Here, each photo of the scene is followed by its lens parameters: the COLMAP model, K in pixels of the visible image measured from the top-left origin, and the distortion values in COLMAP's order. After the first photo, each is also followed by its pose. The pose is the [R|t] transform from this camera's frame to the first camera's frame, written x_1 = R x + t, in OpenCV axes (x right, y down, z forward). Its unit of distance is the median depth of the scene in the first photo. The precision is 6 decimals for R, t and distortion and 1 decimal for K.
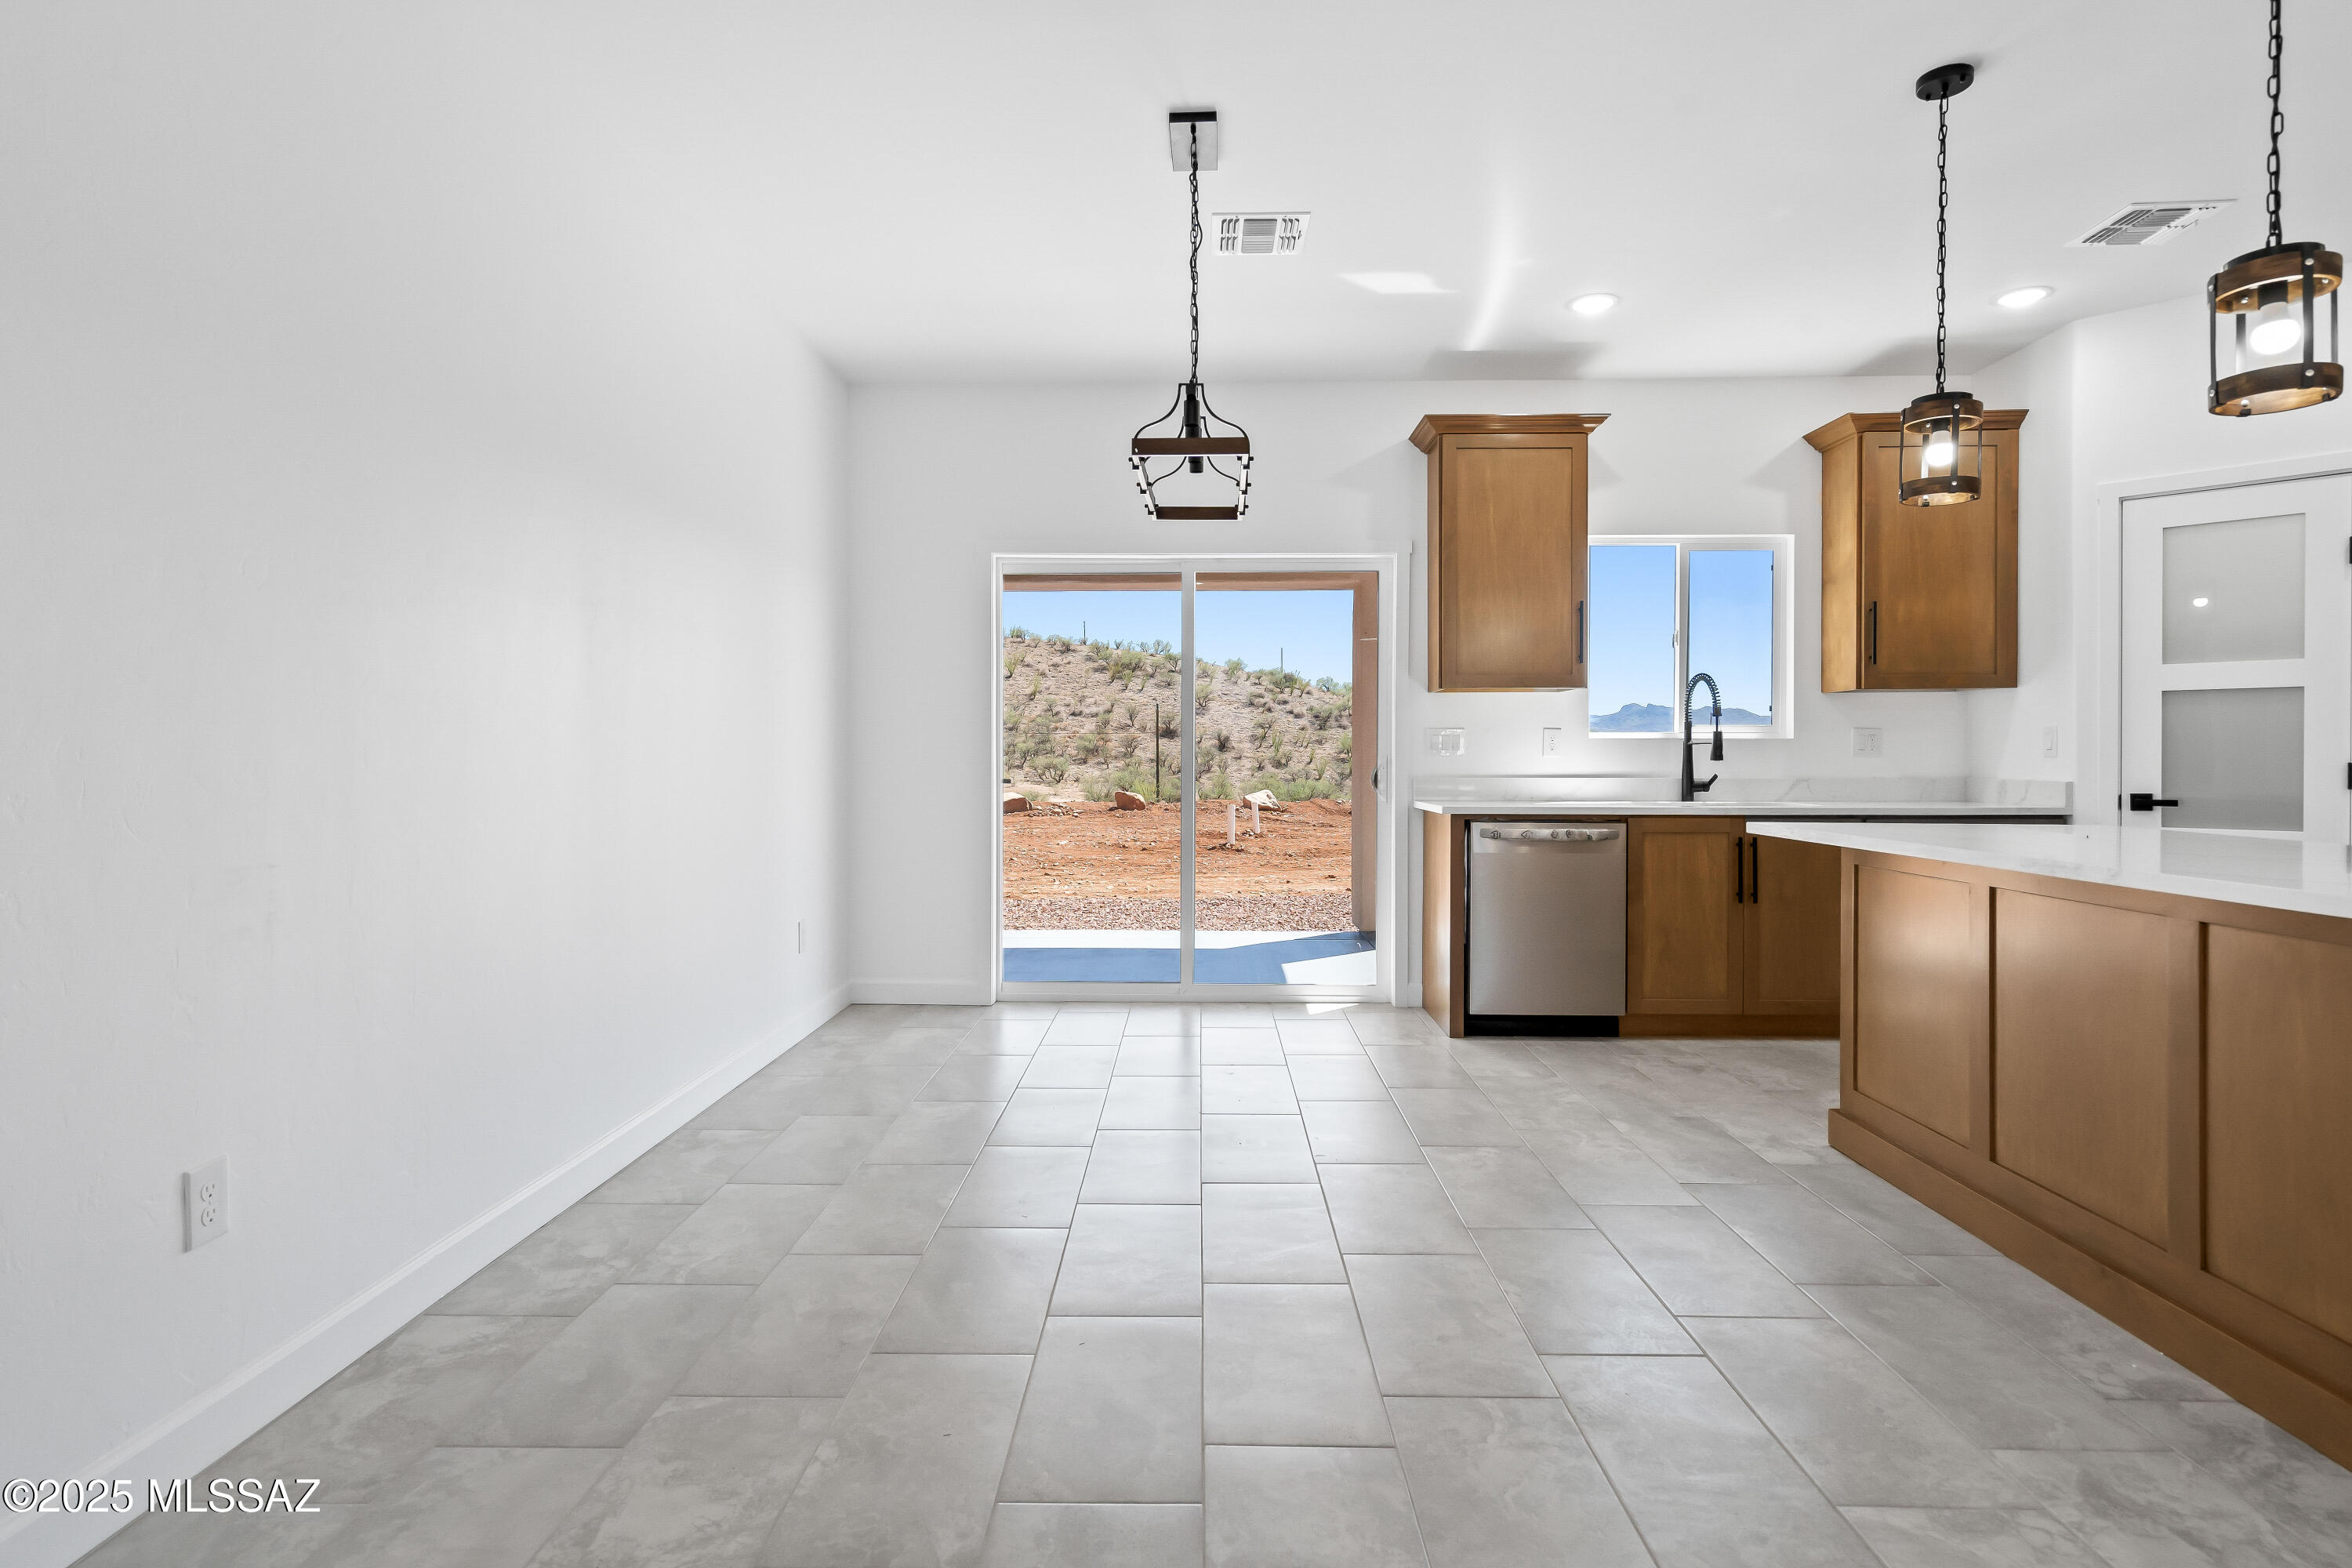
lens RADIAL K [[1231.6, 0, 1161.1], [0, 1231.6, 768.8], [0, 0, 1]] dist [0.003711, 0.000043]
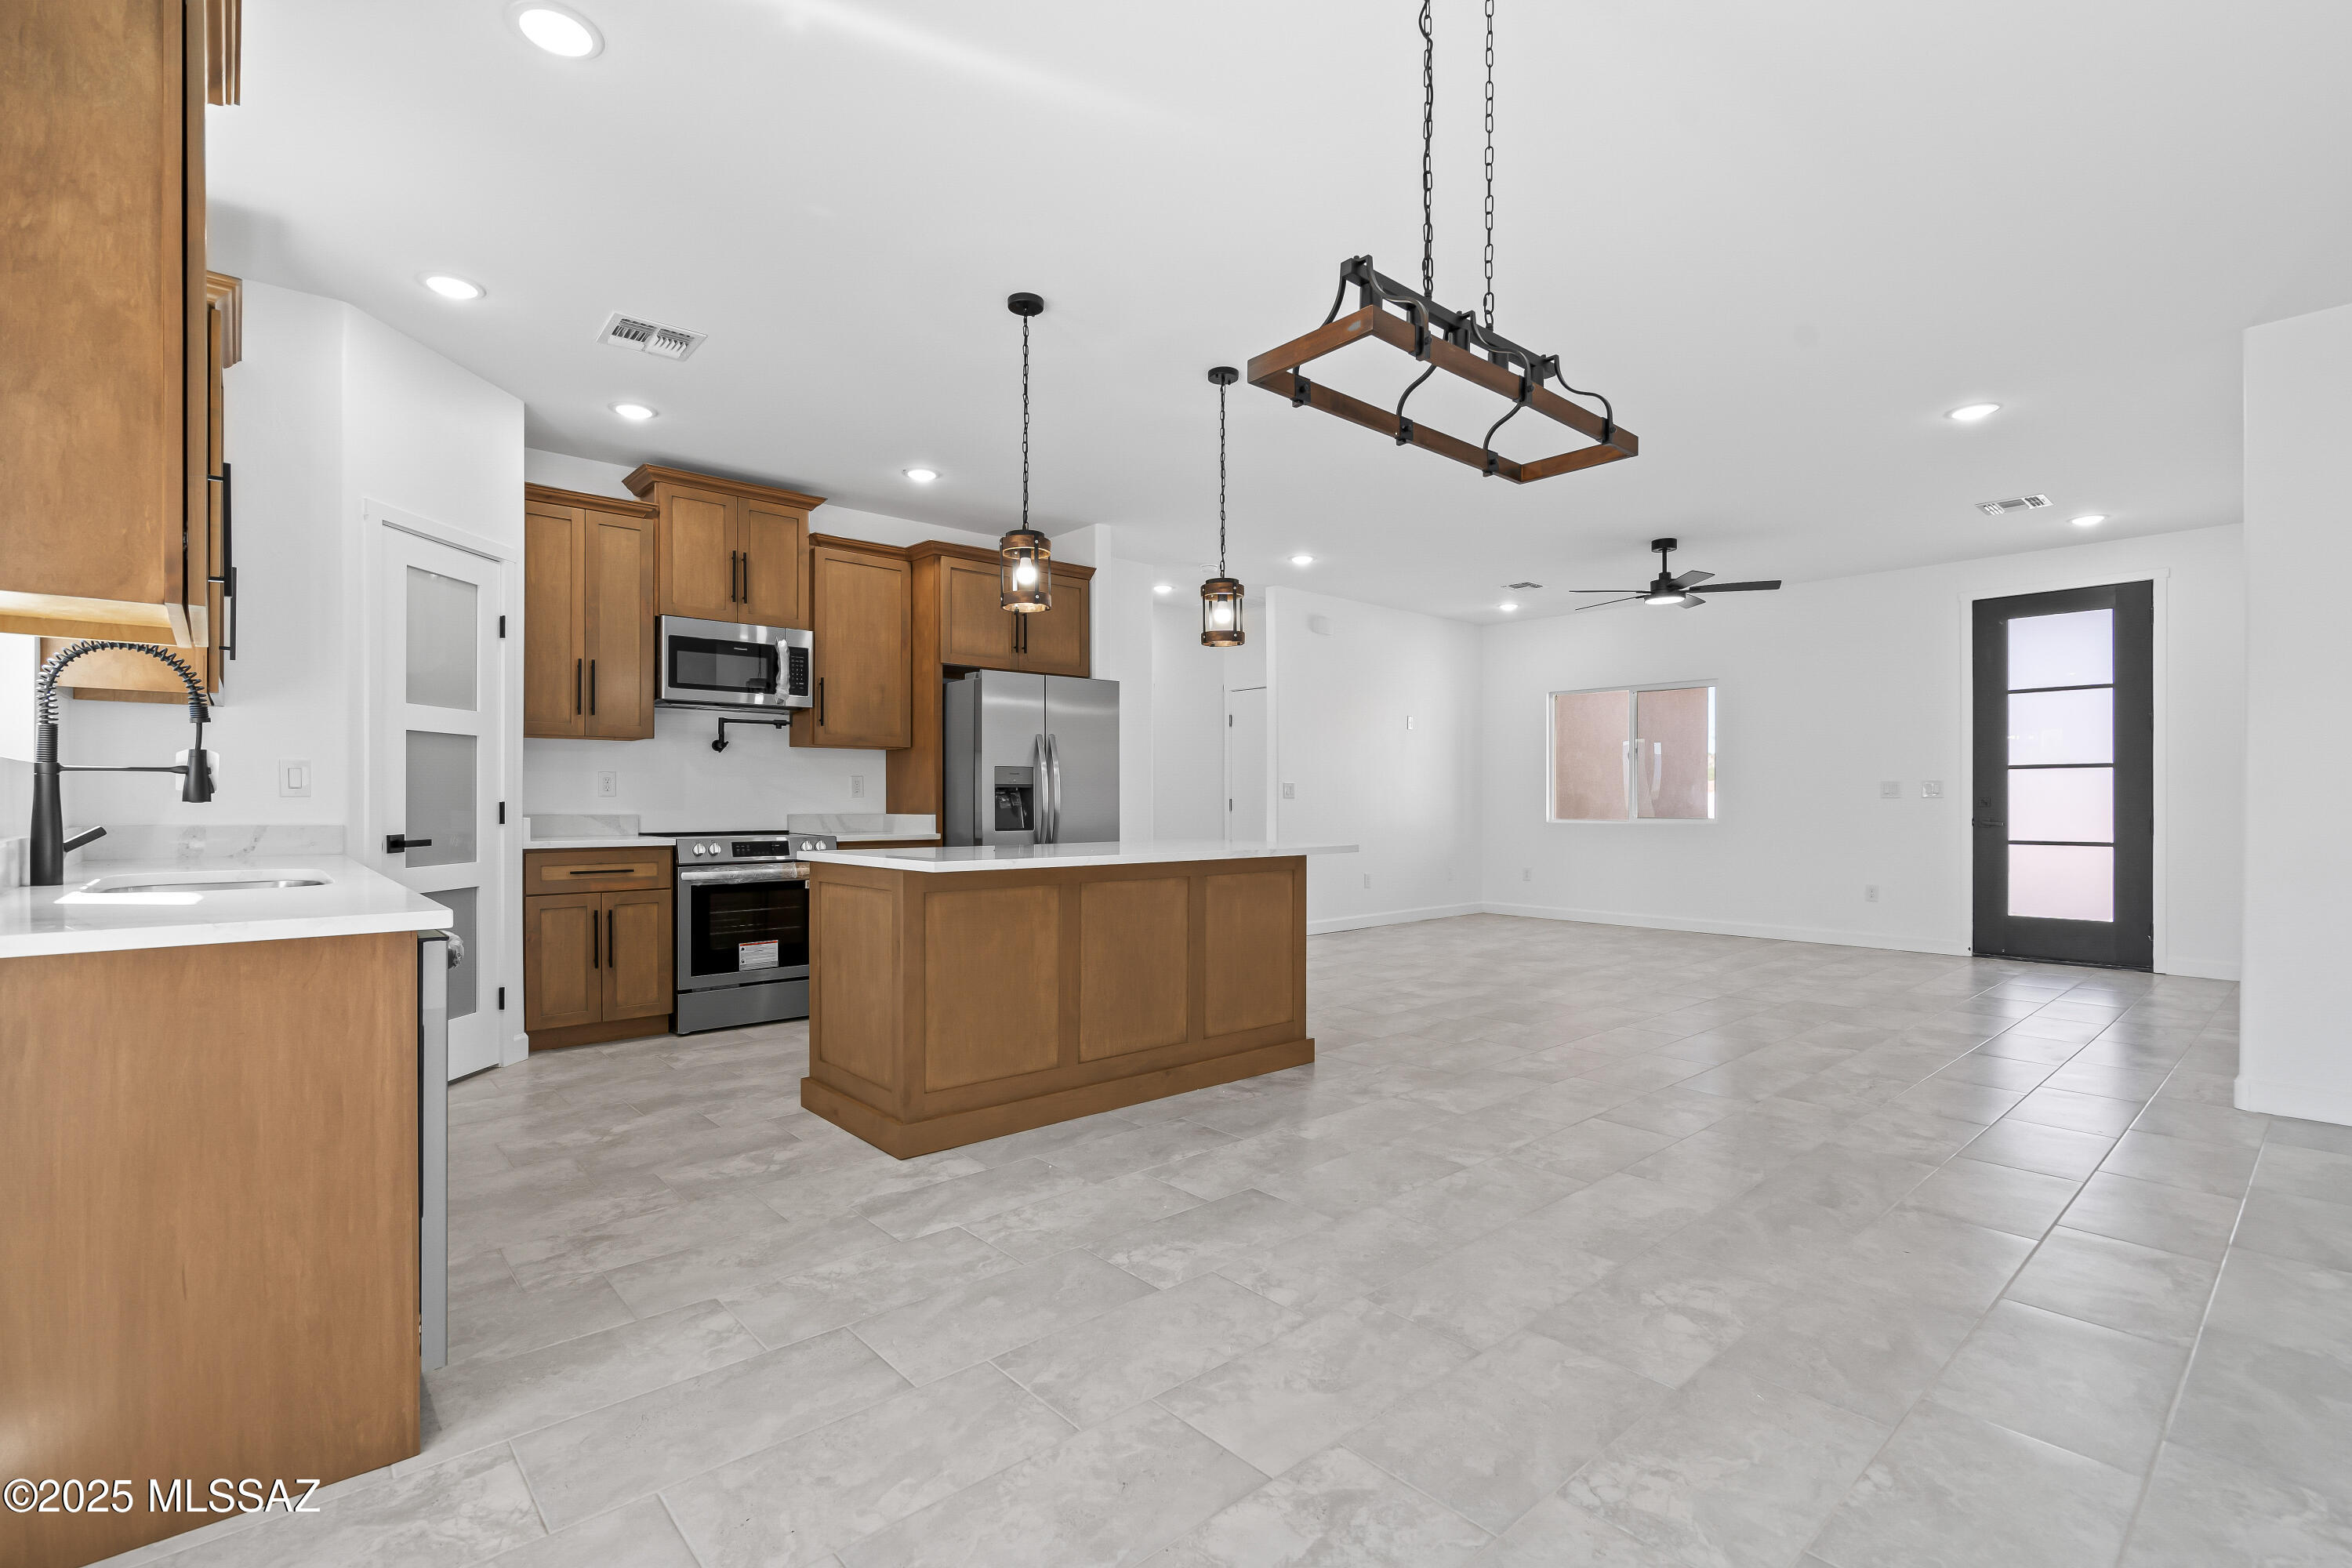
lens RADIAL K [[1072.5, 0, 1169.0], [0, 1072.5, 799.5], [0, 0, 1]] dist [-0.000897, 0.000732]
pose [[-0.685398, 0.000722, 0.728168, -0.265620], [0.007049, 0.999959, 0.005643, -0.009493], [-0.728134, 0.009000, -0.685375, 1.333699]]
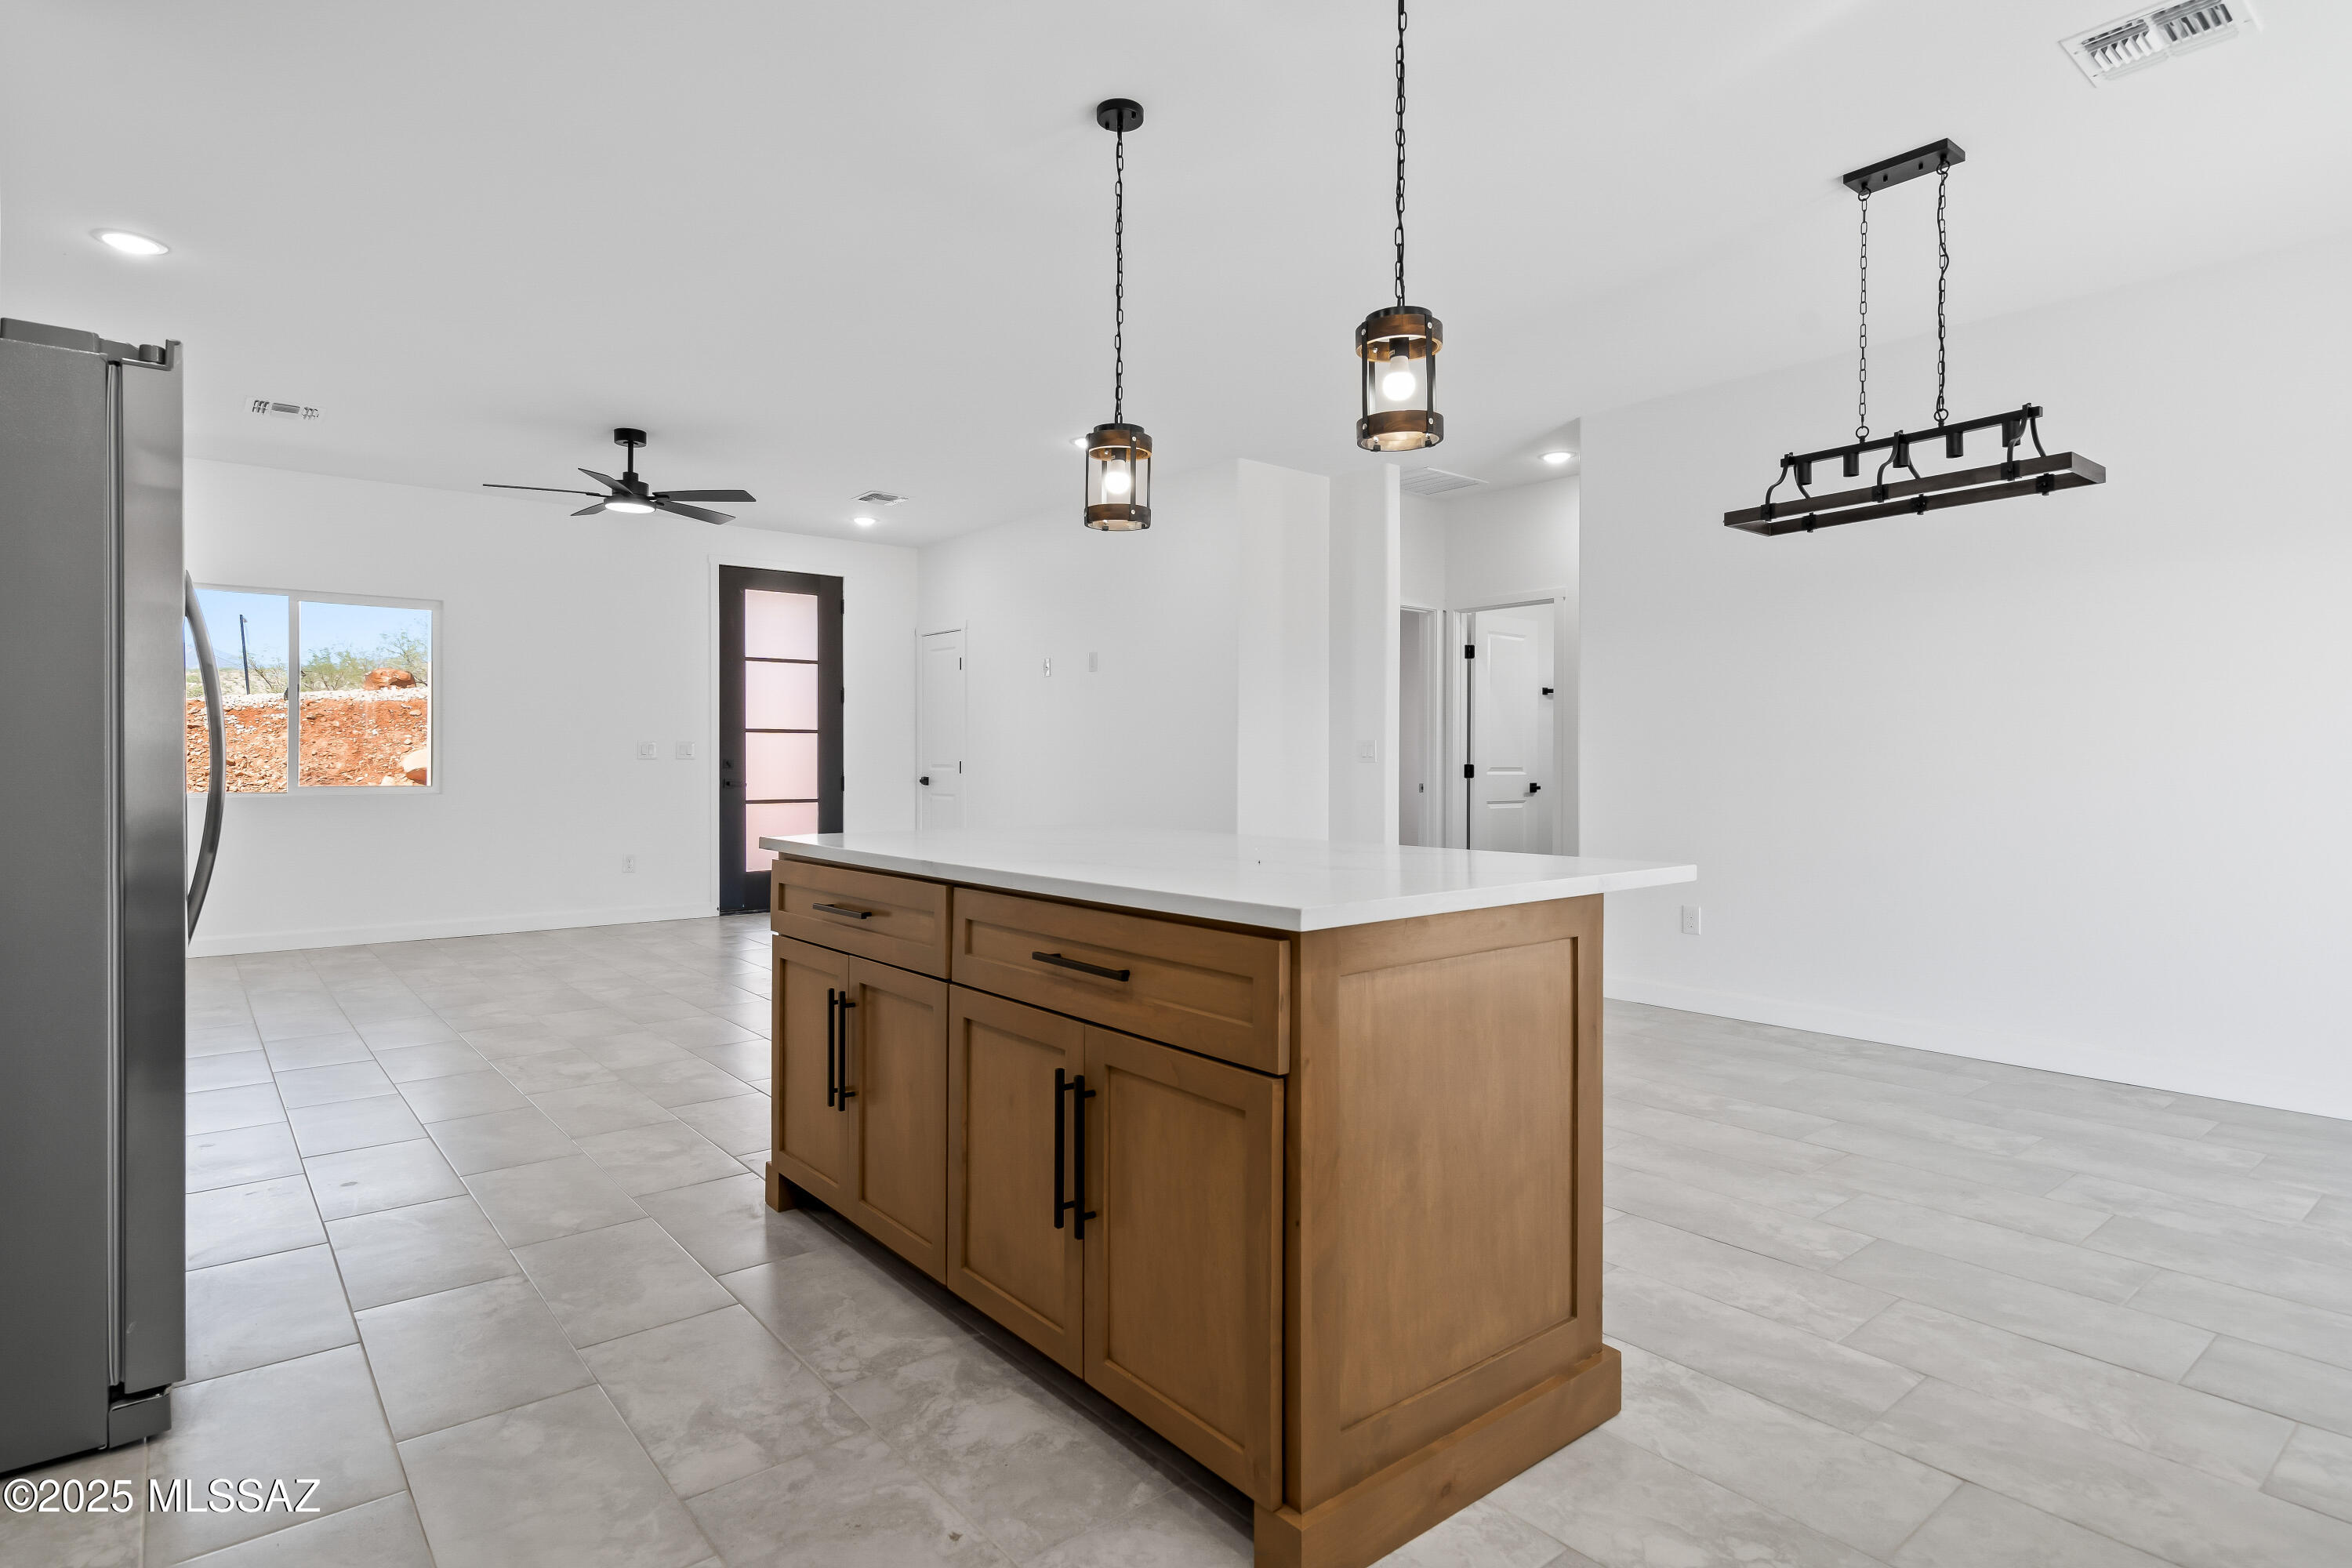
lens RADIAL K [[1216.6, 0, 1179.2], [0, 1216.6, 766.9], [0, 0, 1]] dist [-0.000918, -0.000969]
pose [[-0.754217, 0.002416, -0.656621, 0.985415], [-0.006588, 0.999915, 0.011246, -0.008309], [0.656593, 0.012807, -0.754137, 1.182046]]
